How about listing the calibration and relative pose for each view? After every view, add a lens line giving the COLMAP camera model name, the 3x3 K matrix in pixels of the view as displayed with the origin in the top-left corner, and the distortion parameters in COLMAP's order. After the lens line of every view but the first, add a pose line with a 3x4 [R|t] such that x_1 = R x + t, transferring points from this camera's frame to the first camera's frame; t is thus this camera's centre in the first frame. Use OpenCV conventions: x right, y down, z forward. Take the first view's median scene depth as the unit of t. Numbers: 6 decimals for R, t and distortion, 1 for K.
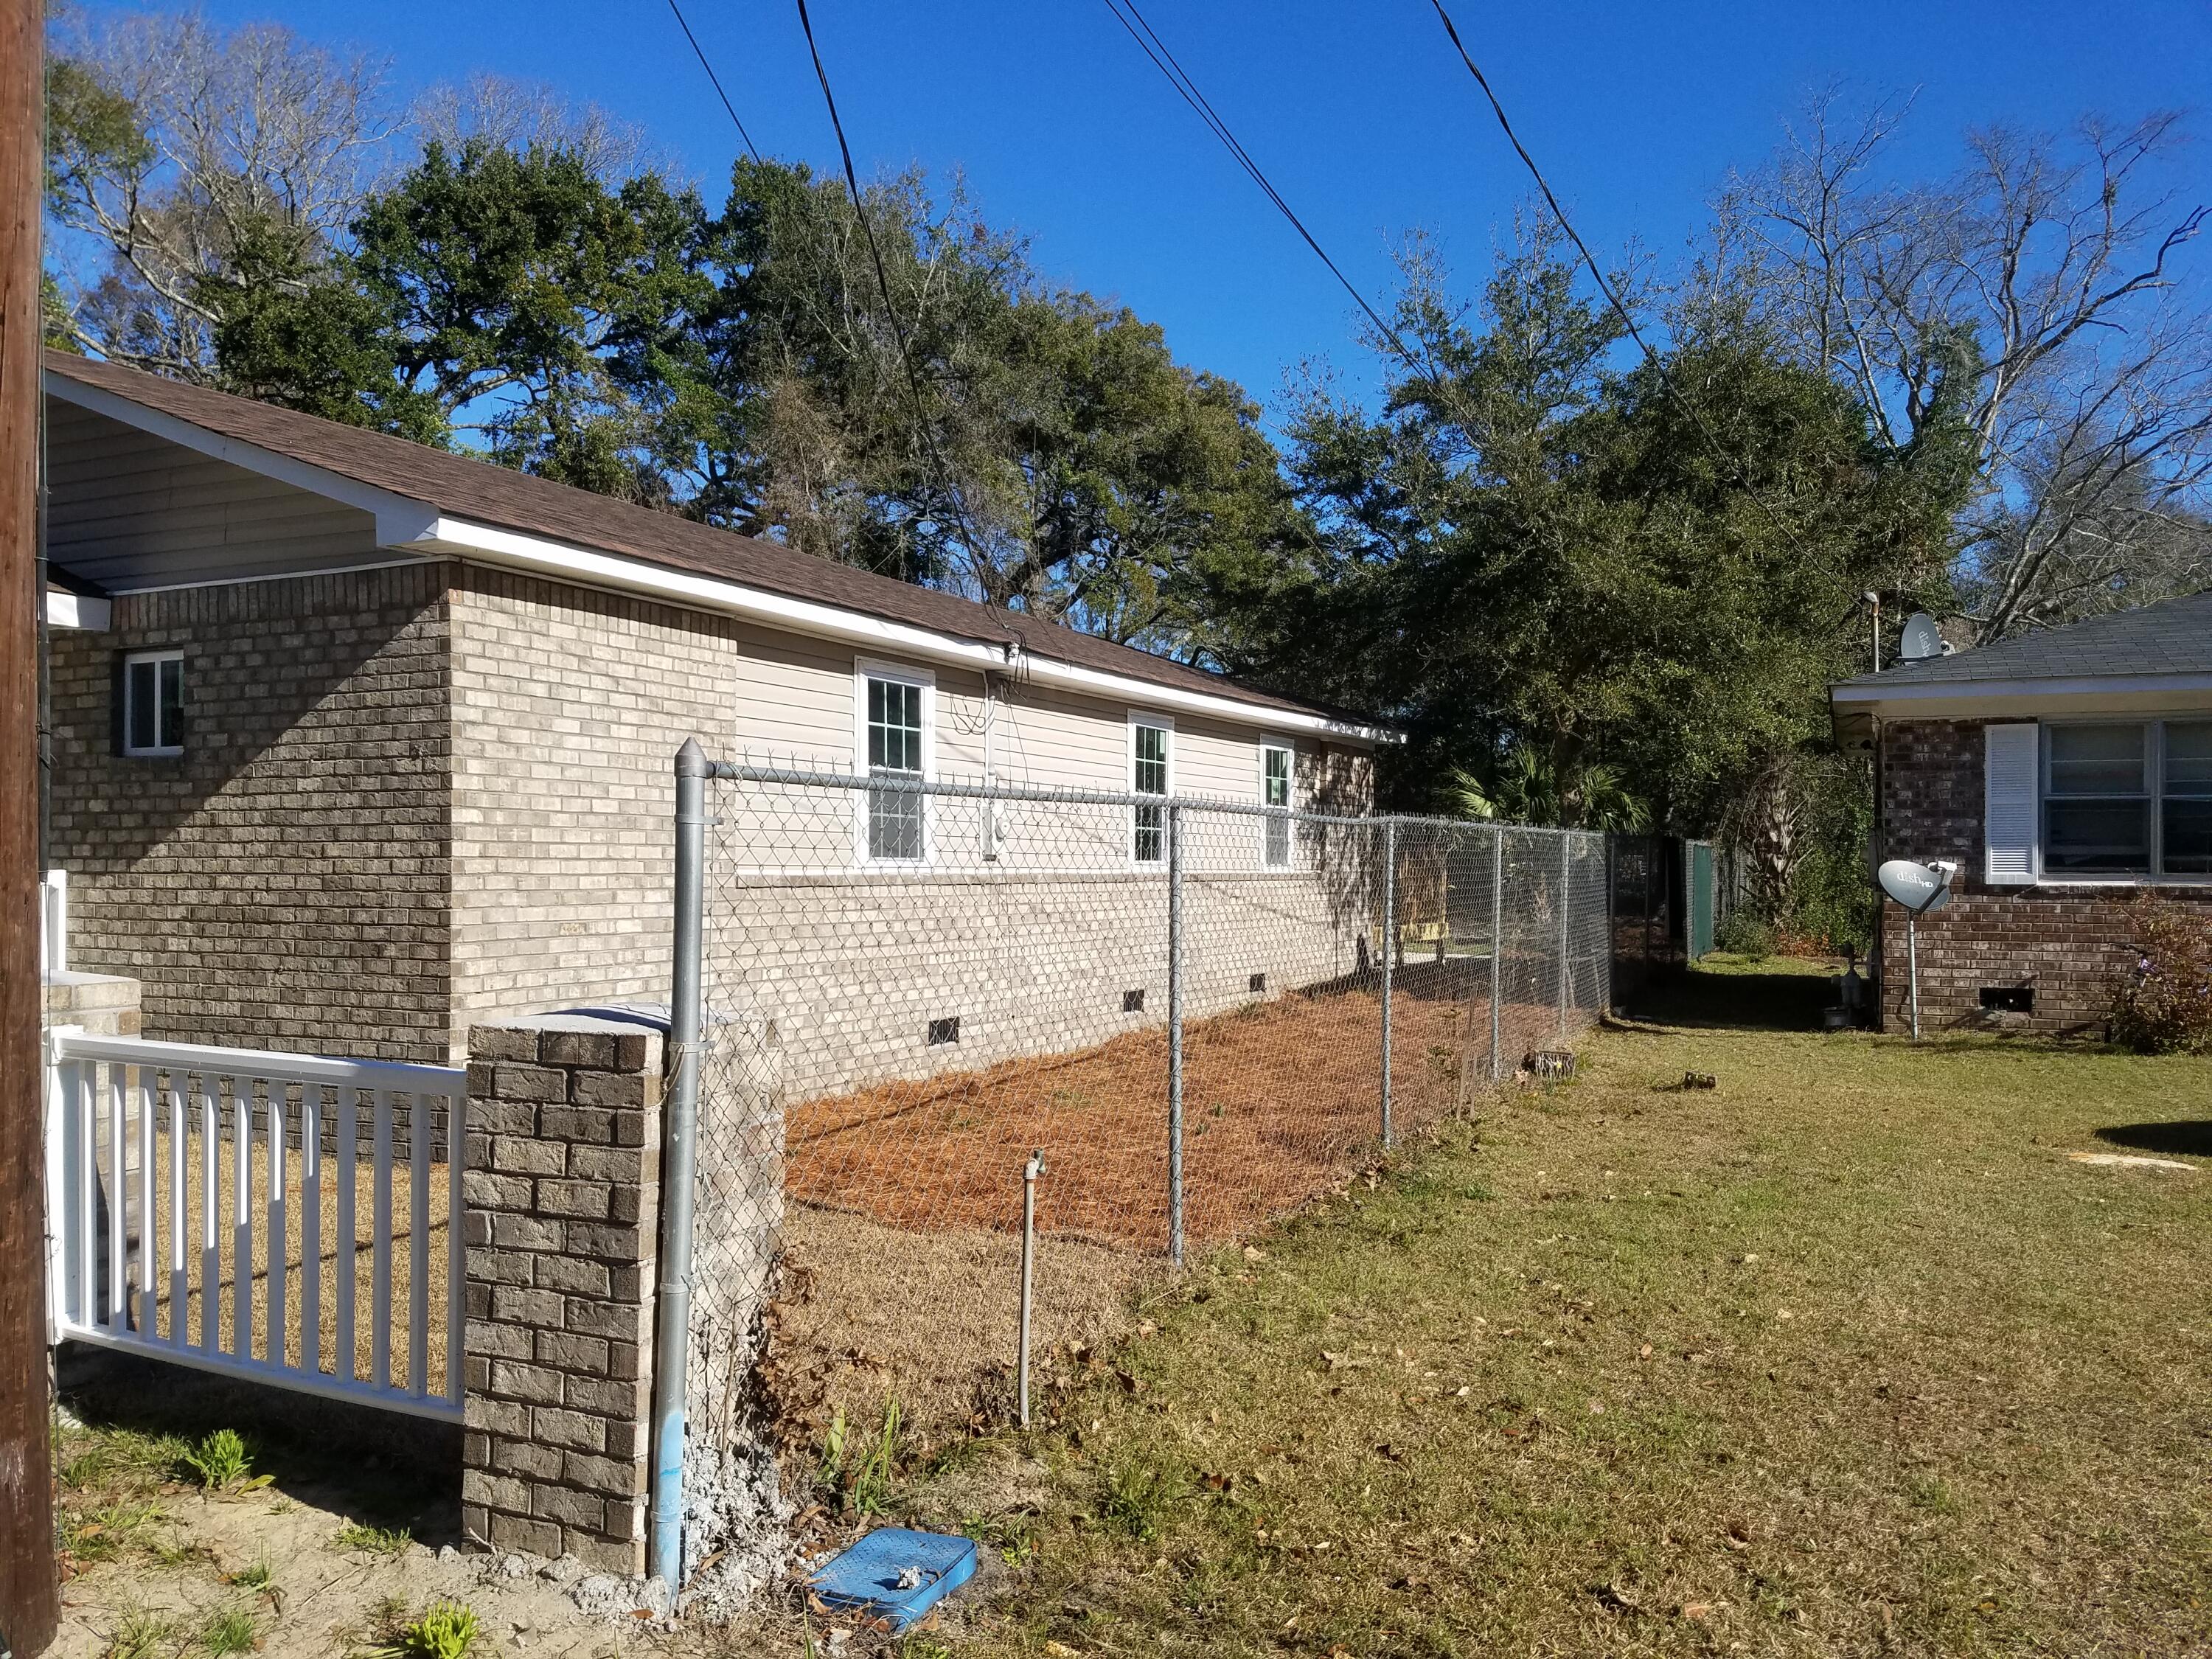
lens RADIAL K [[1672.4, 0, 1108.8], [0, 1672.4, 885.1], [0, 0, 1]] dist [0.200543, -0.340366]
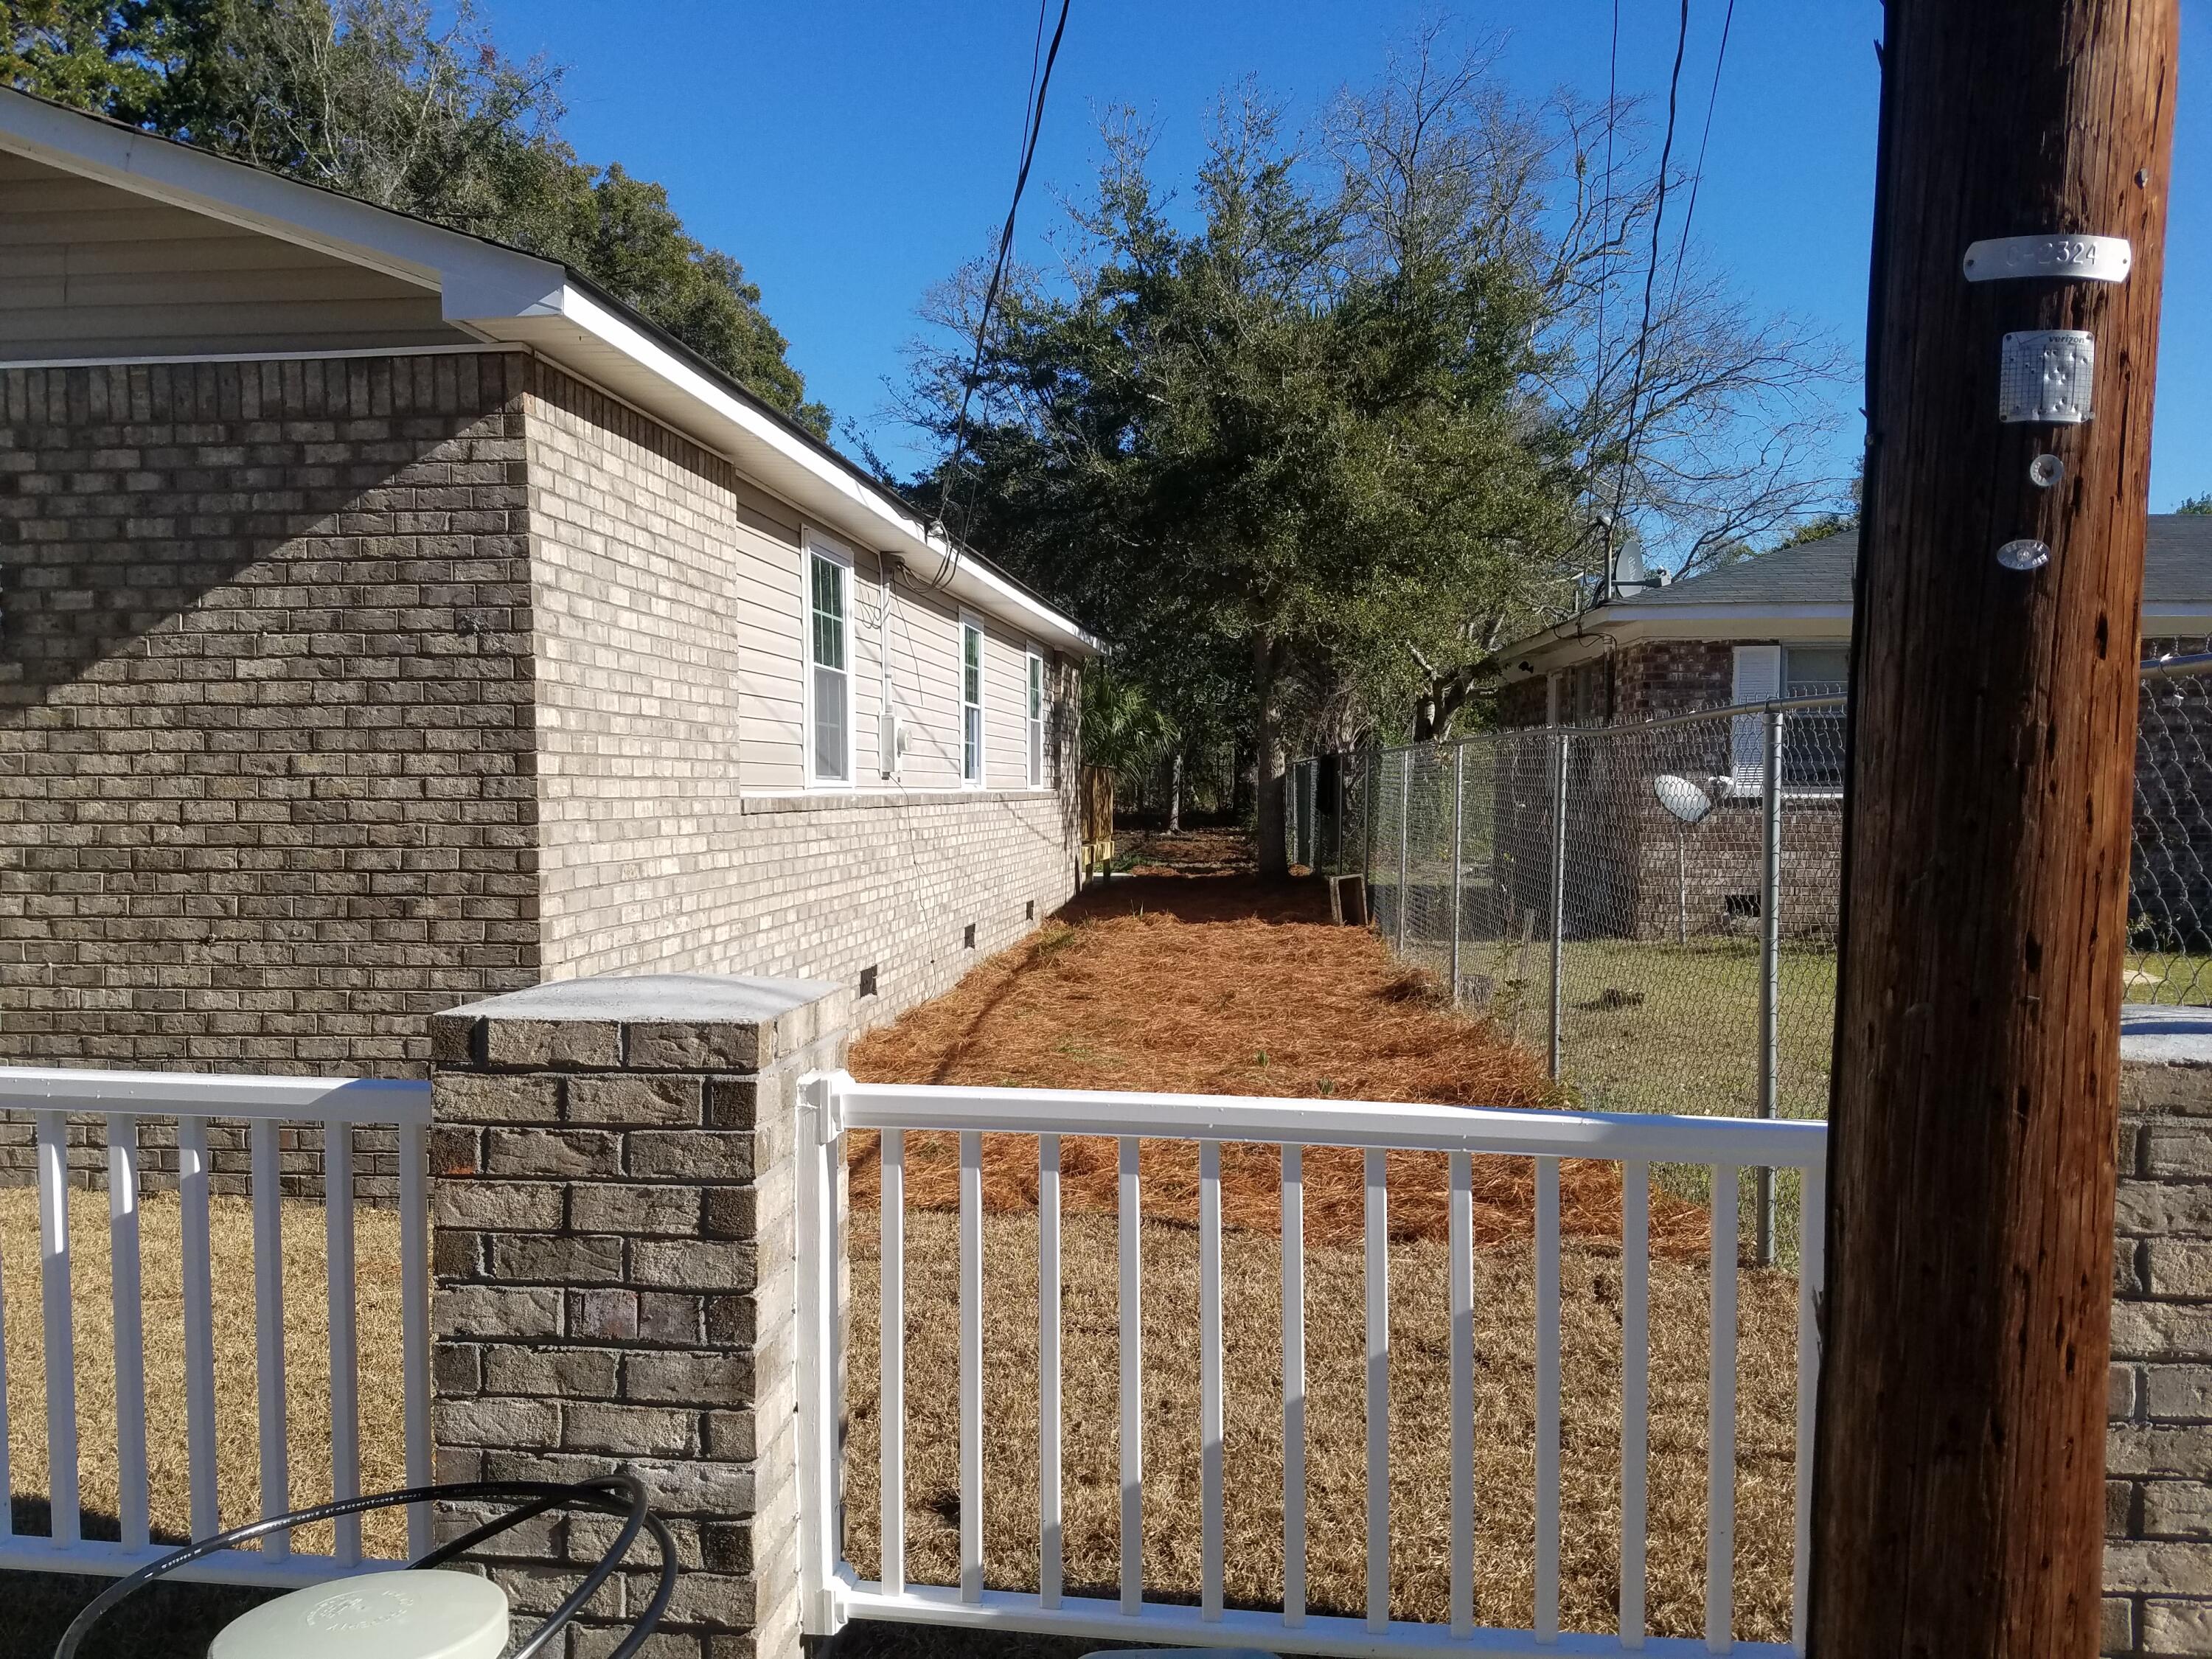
lens RADIAL K [[1686.8, 0, 1108.8], [0, 1686.8, 872.9], [0, 0, 1]] dist [0.177290, -0.251015]
pose [[0.943553, -0.021341, 0.330534, -0.374500], [0.007662, 0.999062, 0.042631, -0.003996], [-0.331134, -0.037692, 0.942831, 0.230784]]
